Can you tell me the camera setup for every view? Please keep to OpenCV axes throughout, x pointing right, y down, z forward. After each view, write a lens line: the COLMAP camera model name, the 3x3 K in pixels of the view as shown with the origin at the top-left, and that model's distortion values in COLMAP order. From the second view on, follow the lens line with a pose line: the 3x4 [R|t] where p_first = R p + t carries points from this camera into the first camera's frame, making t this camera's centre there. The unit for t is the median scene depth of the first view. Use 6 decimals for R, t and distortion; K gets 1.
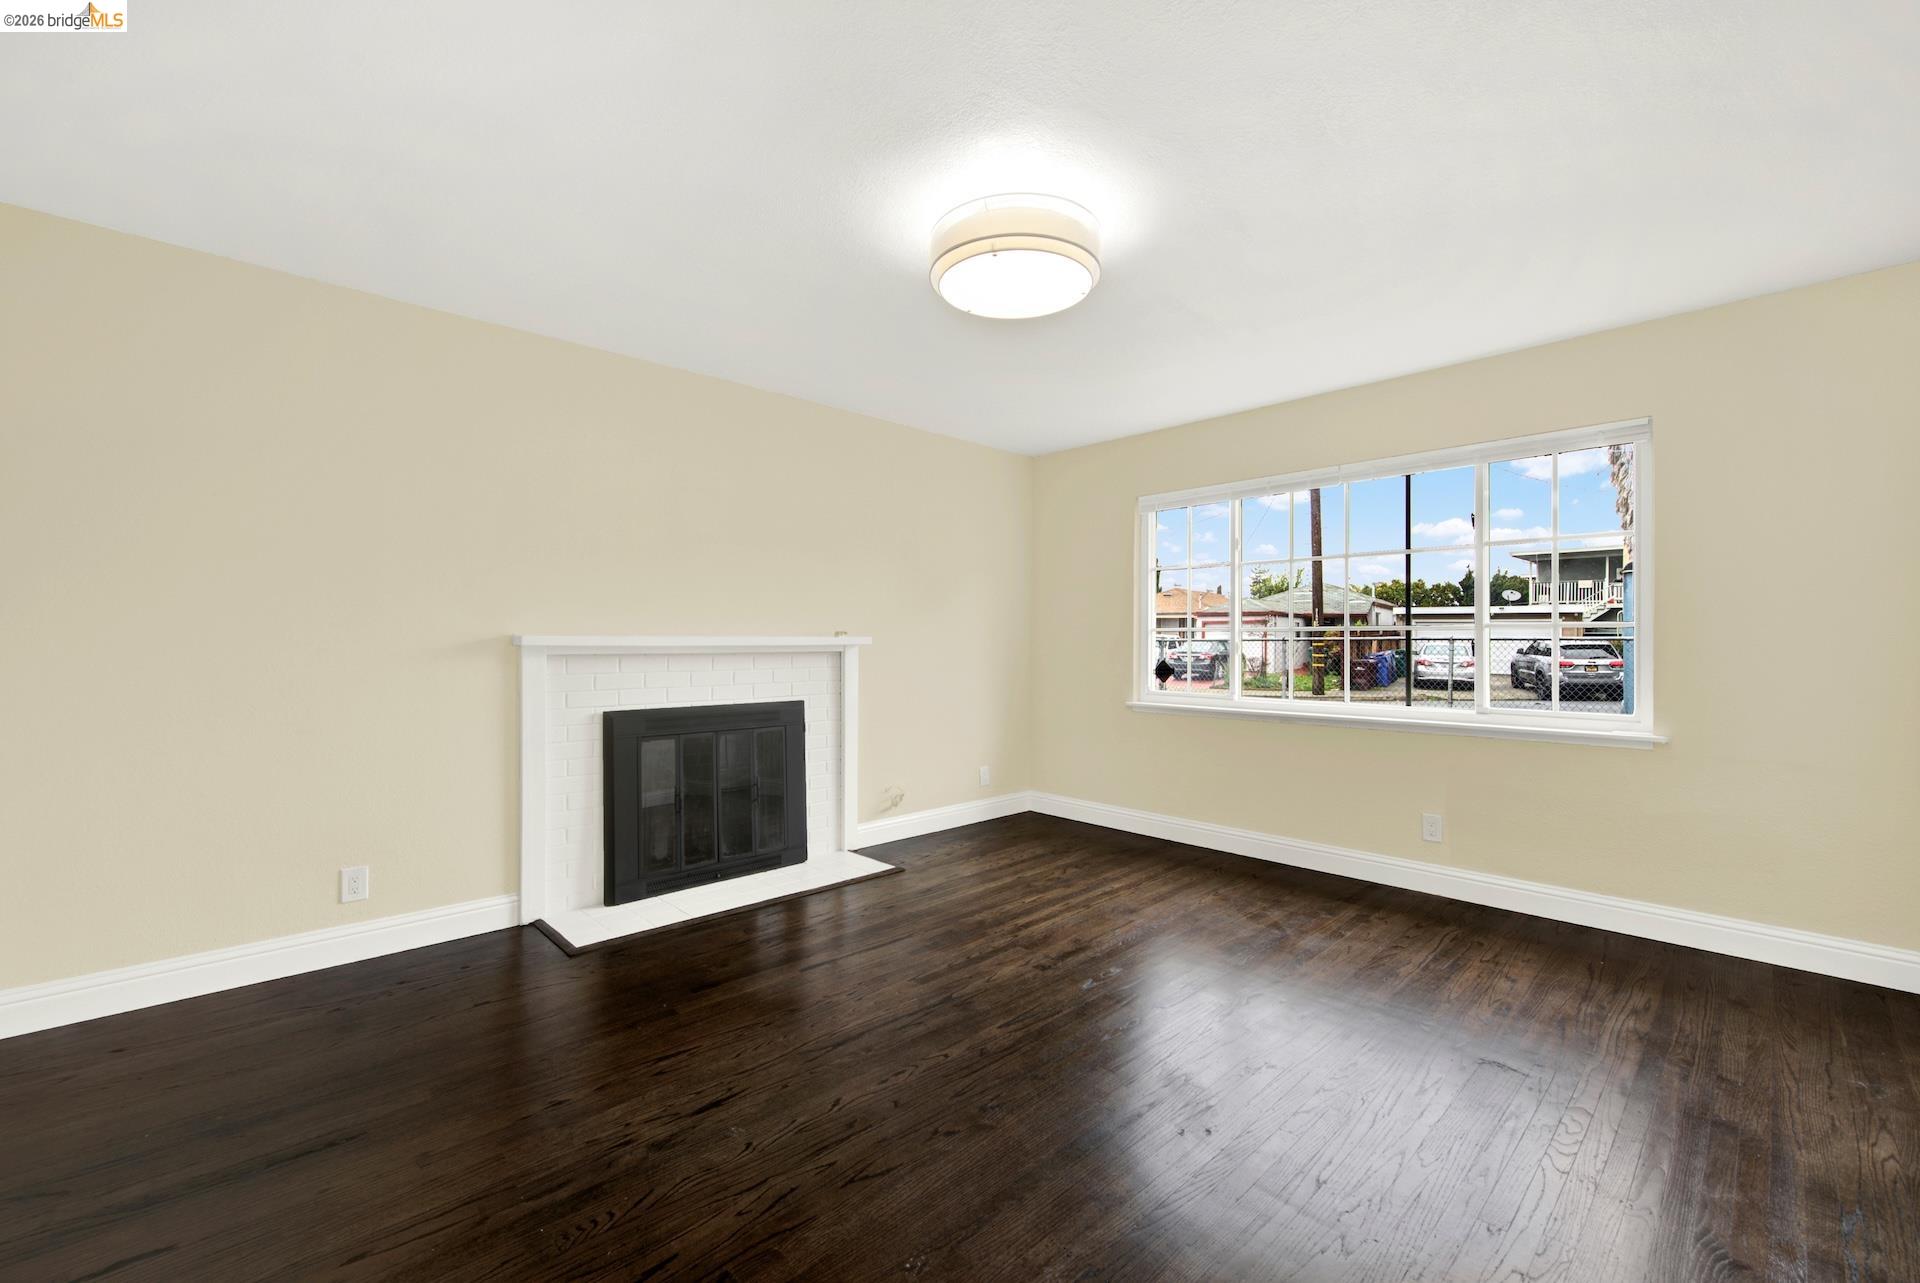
lens RADIAL K [[790.3, 0, 972.2], [0, 790.3, 638.4], [0, 0, 1]] dist [0.007418, -0.003951]
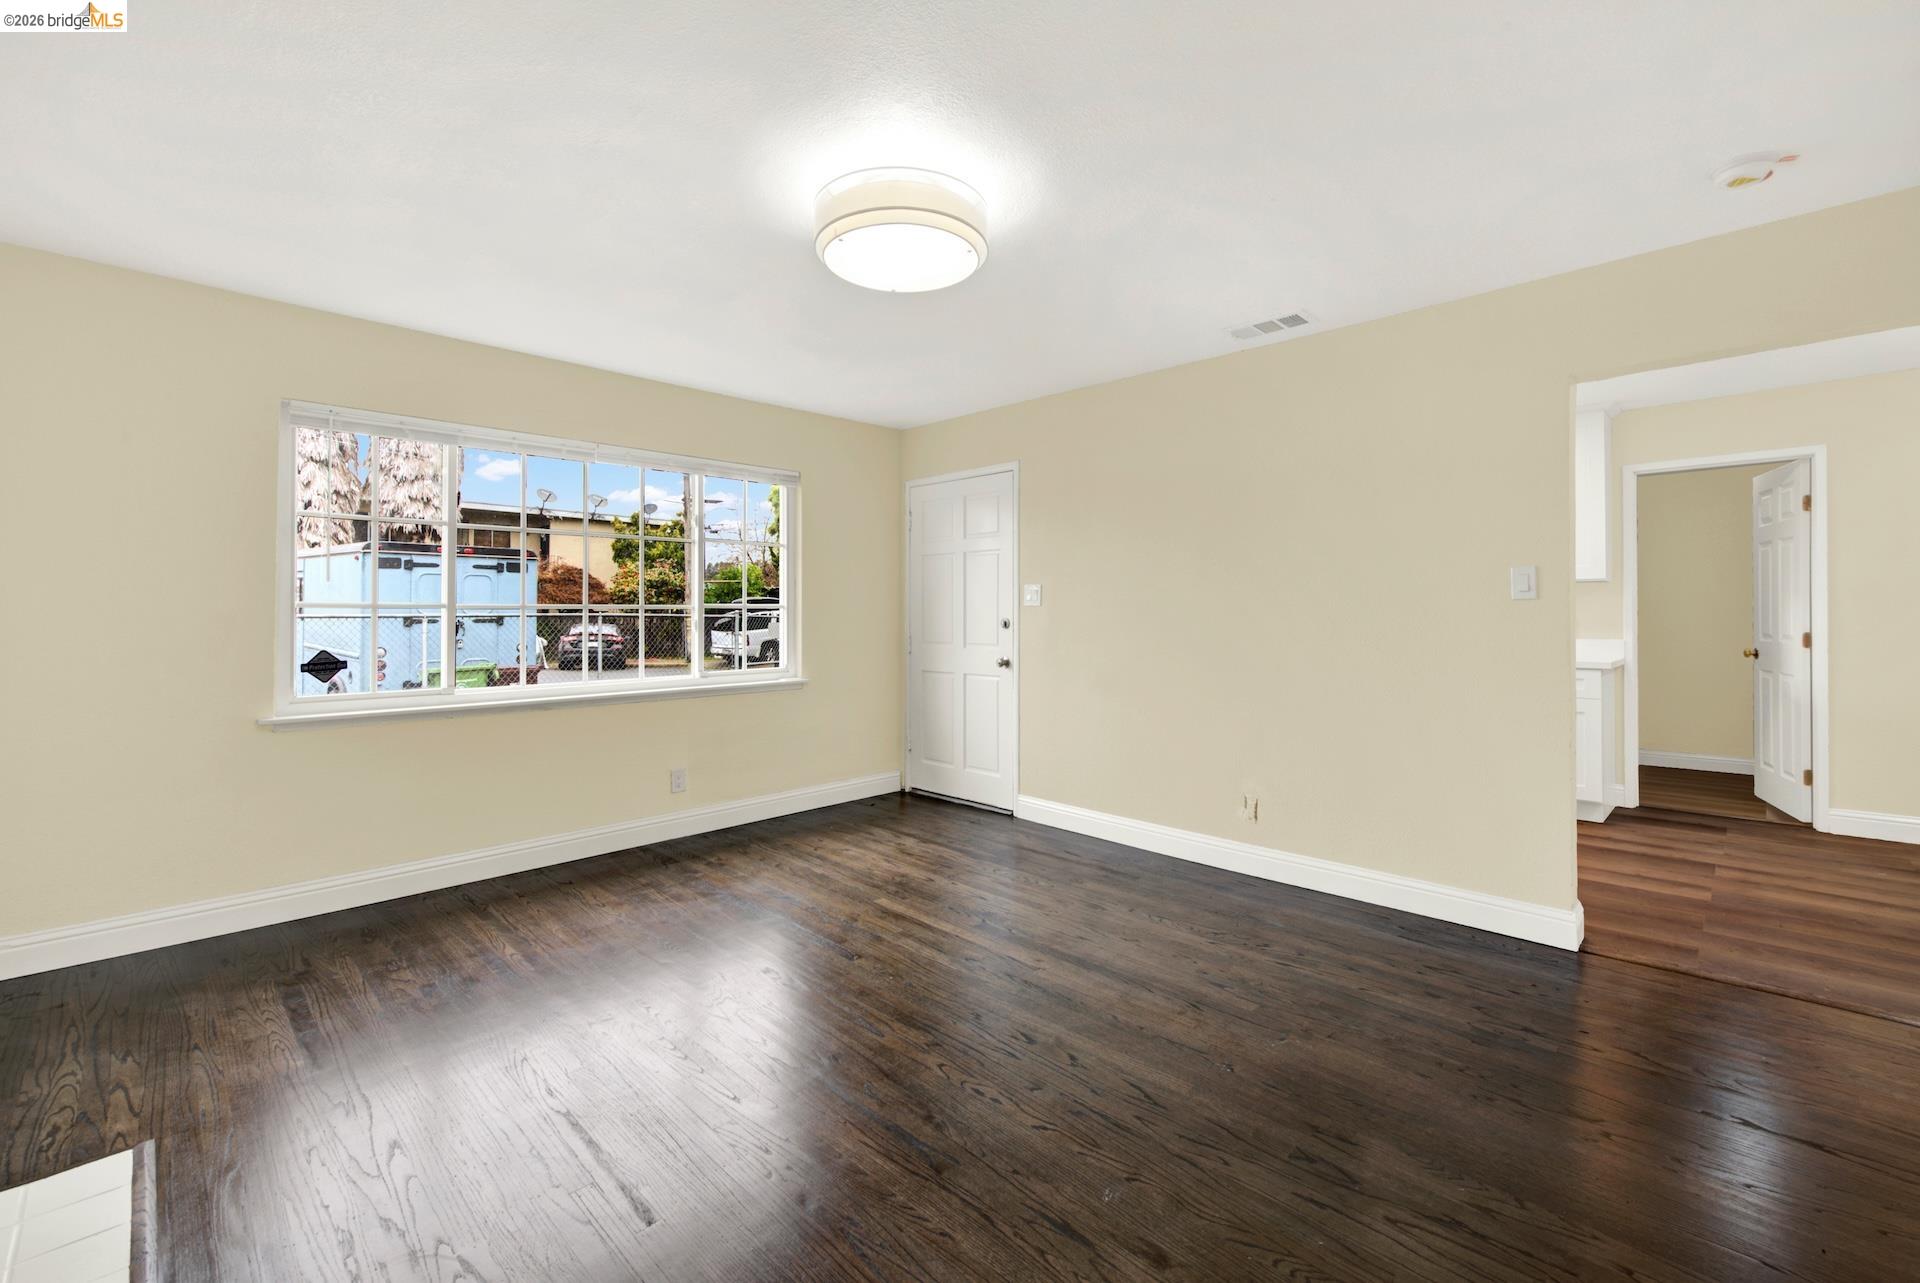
lens RADIAL K [[790.3, 0, 980.3], [0, 790.3, 618.9], [0, 0, 1]] dist [0.007418, -0.003951]
pose [[-0.023734, -0.009114, 0.999677, -0.571858], [0.002932, 0.999954, 0.009186, -0.004718], [-0.999714, 0.003149, -0.023706, 0.578623]]
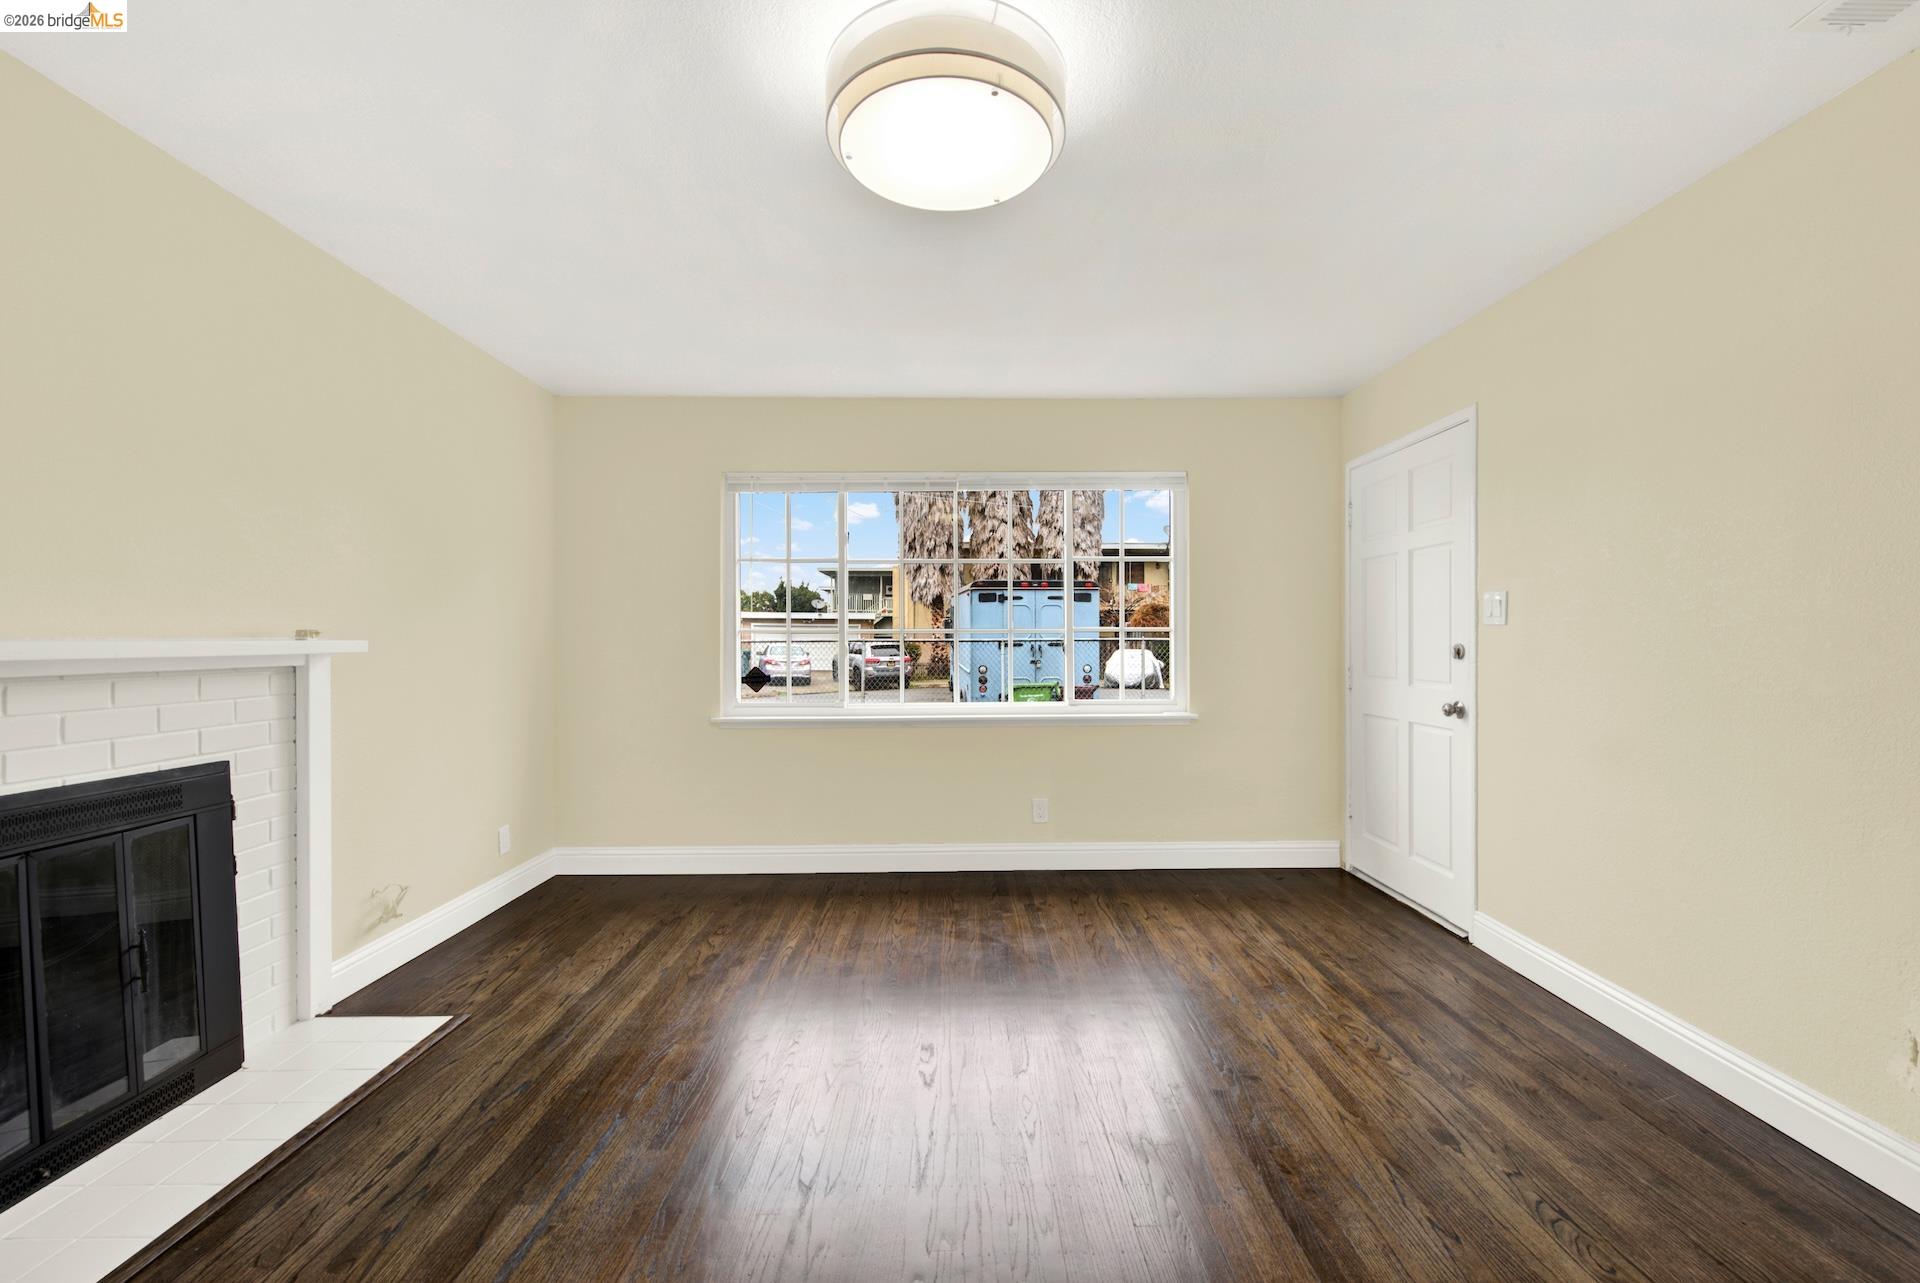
lens RADIAL K [[790.3, 0, 970.0], [0, 790.3, 640.0], [0, 0, 1]] dist [0.007418, -0.003951]
pose [[0.684515, -0.003268, 0.728991, -0.287141], [0.004363, 0.999990, 0.000387, 0.000129], [-0.728985, 0.002916, 0.684523, 0.309392]]
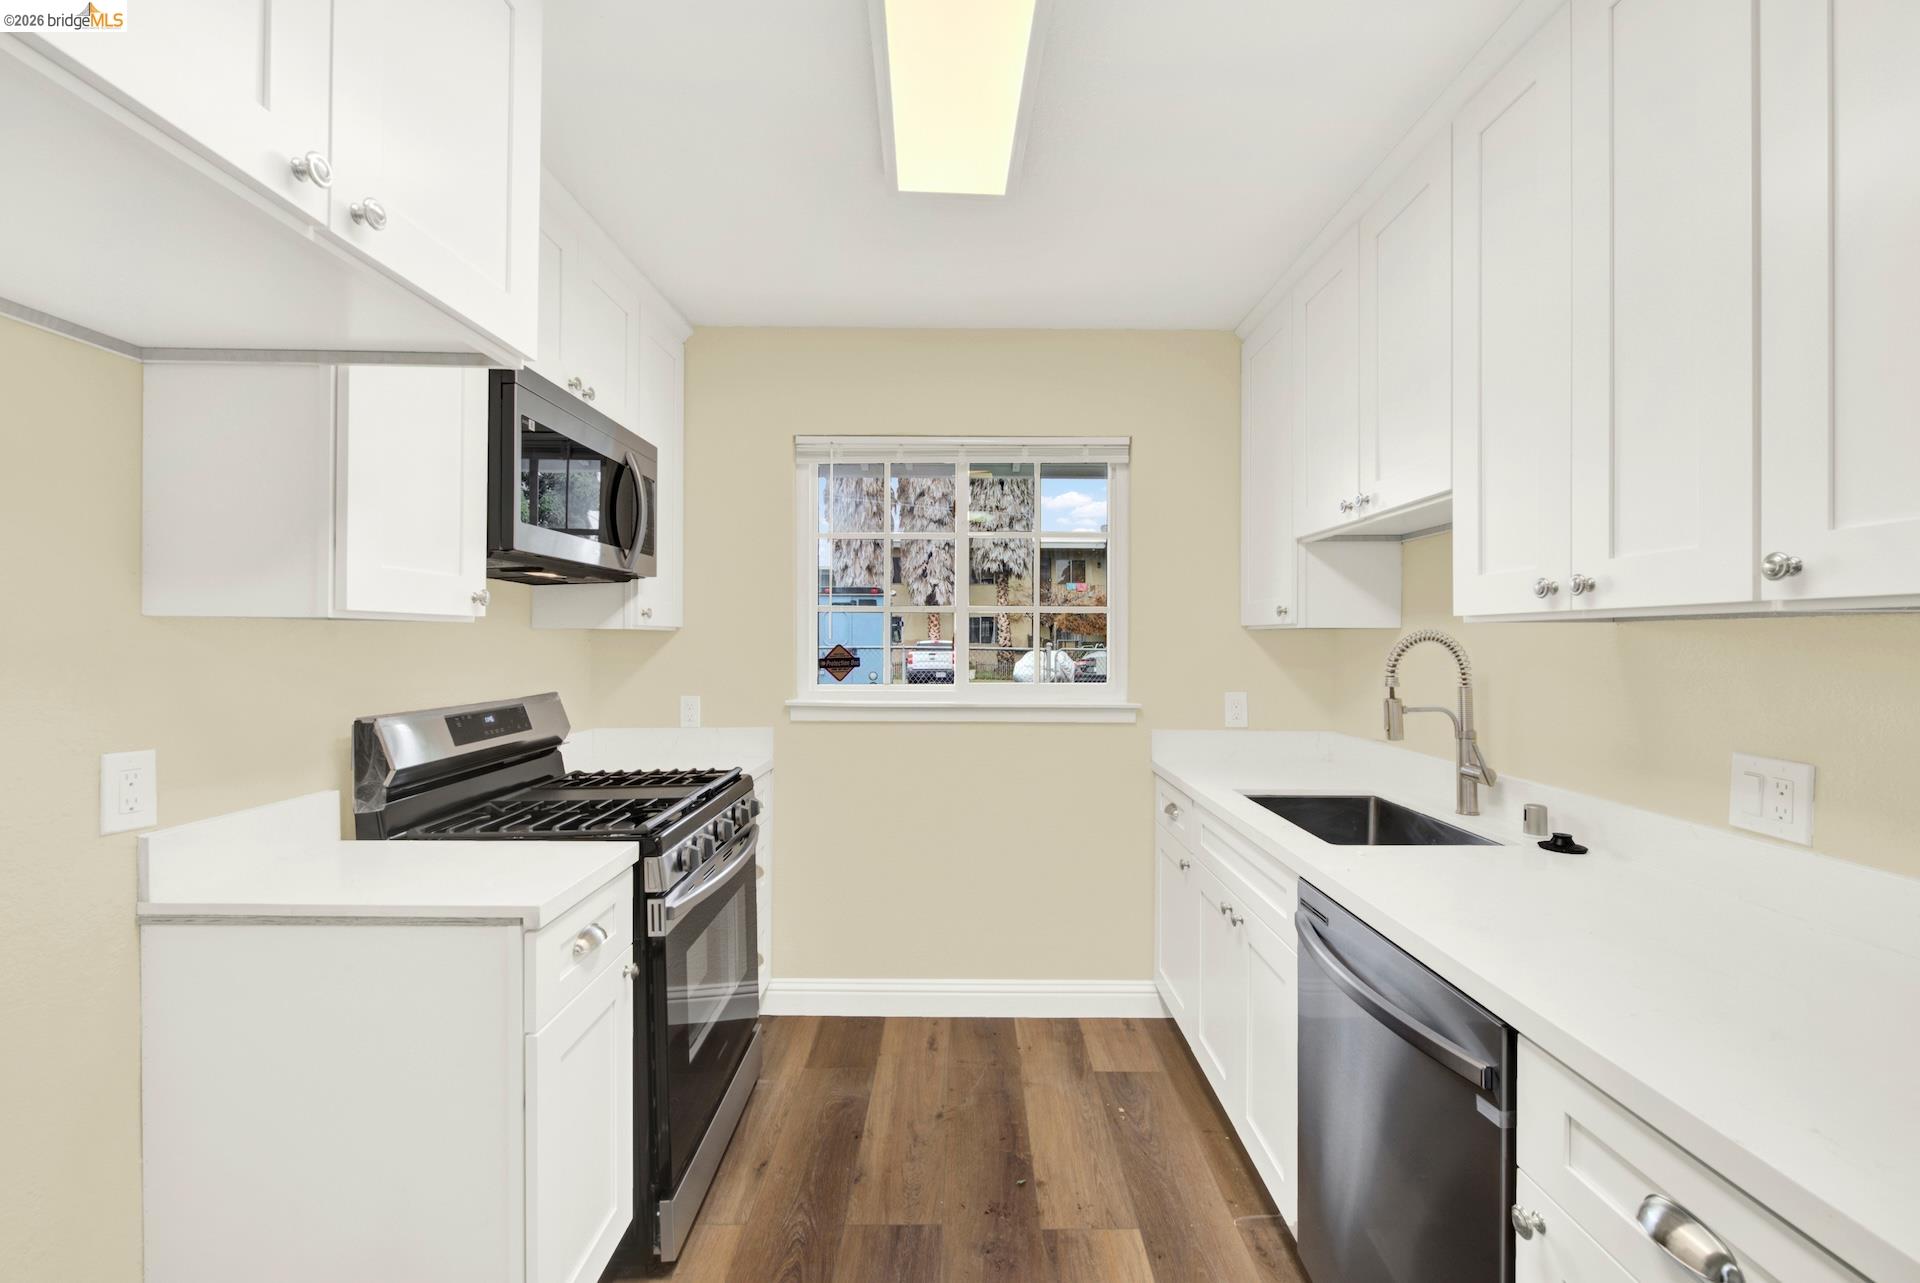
lens RADIAL K [[790.3, 0, 966.4], [0, 790.3, 641.0], [0, 0, 1]] dist [0.007418, -0.003951]
pose [[0.701604, -0.005831, 0.712544, 0.368073], [0.001243, 0.999975, 0.006960, -0.043153], [-0.712566, -0.003997, 0.701593, -0.351289]]
